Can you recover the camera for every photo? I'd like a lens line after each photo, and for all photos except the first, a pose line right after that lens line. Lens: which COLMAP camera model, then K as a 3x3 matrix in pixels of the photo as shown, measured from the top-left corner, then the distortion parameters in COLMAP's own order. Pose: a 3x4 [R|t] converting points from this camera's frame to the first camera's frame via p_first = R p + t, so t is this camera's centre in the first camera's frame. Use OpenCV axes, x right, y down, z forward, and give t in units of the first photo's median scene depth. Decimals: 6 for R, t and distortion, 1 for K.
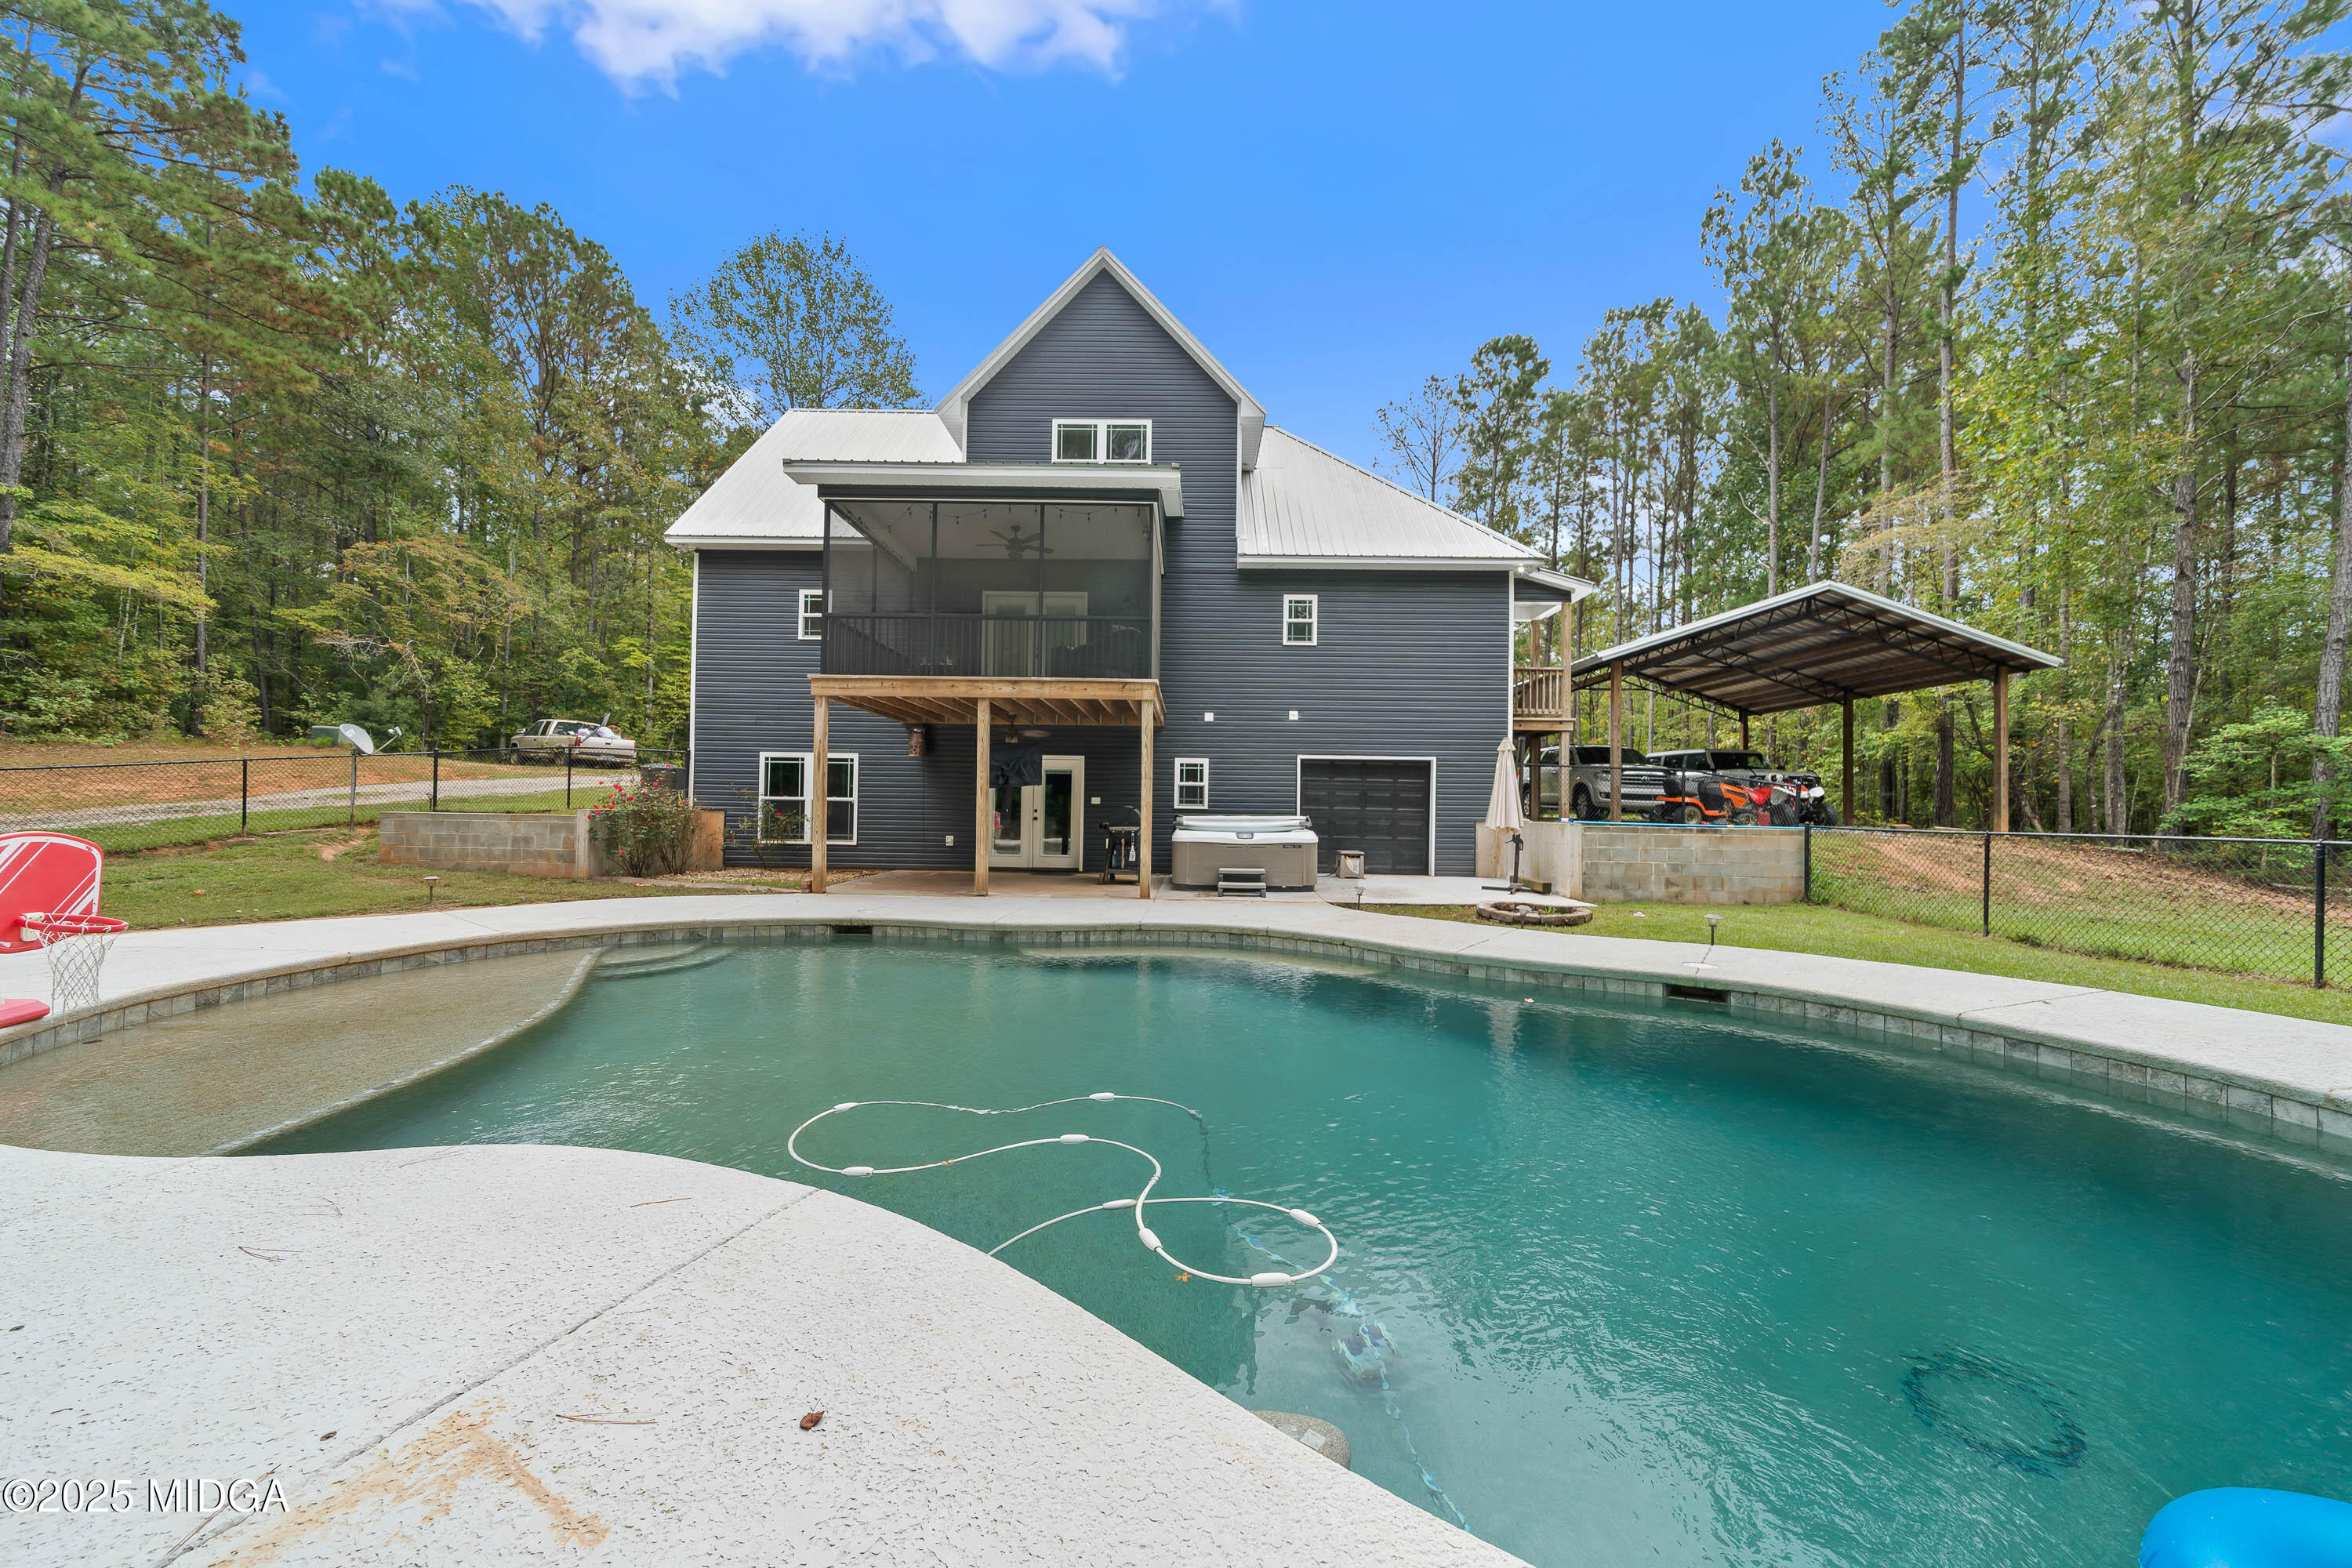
lens RADIAL K [[822.9, 0, 1176.3], [0, 822.9, 789.8], [0, 0, 1]] dist [-0.003639, 0.000073]
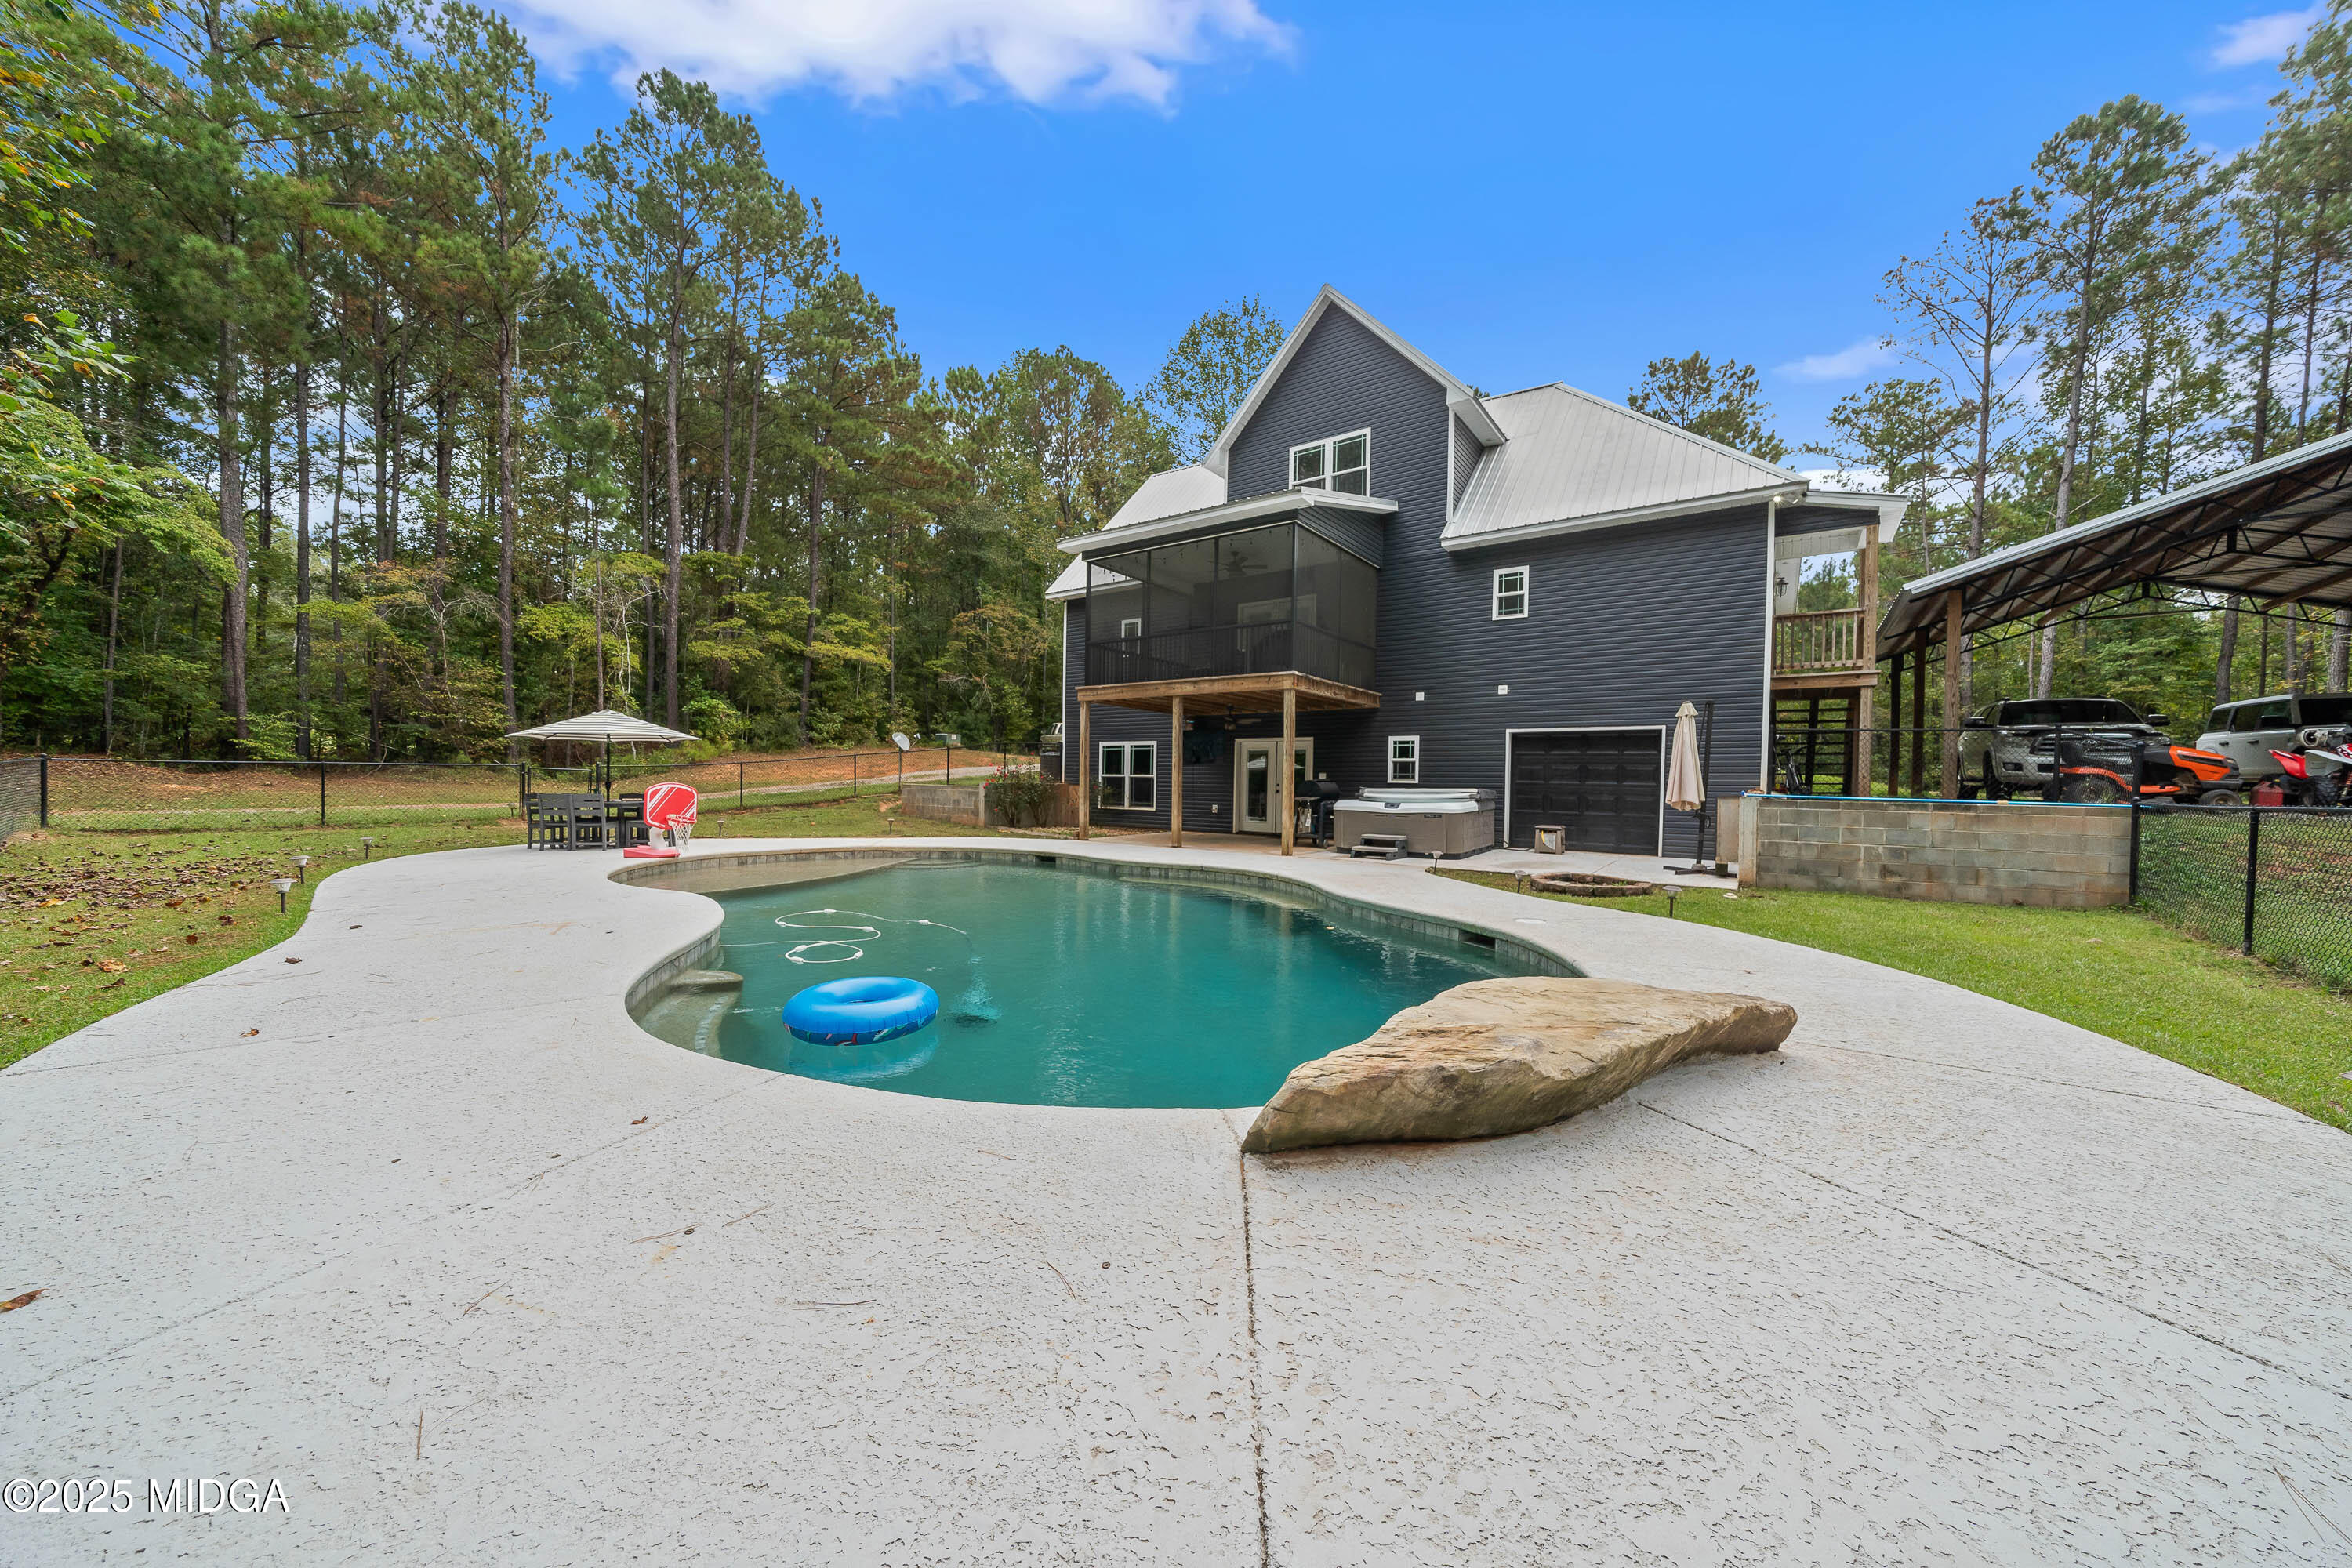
lens RADIAL K [[822.9, 0, 1172.5], [0, 822.9, 790.2], [0, 0, 1]] dist [-0.003639, 0.000073]
pose [[0.813438, 0.004310, -0.581635, 0.396887], [0.006637, 0.999839, 0.016691, 0.012388], [0.581613, -0.017437, 0.813279, -0.051646]]
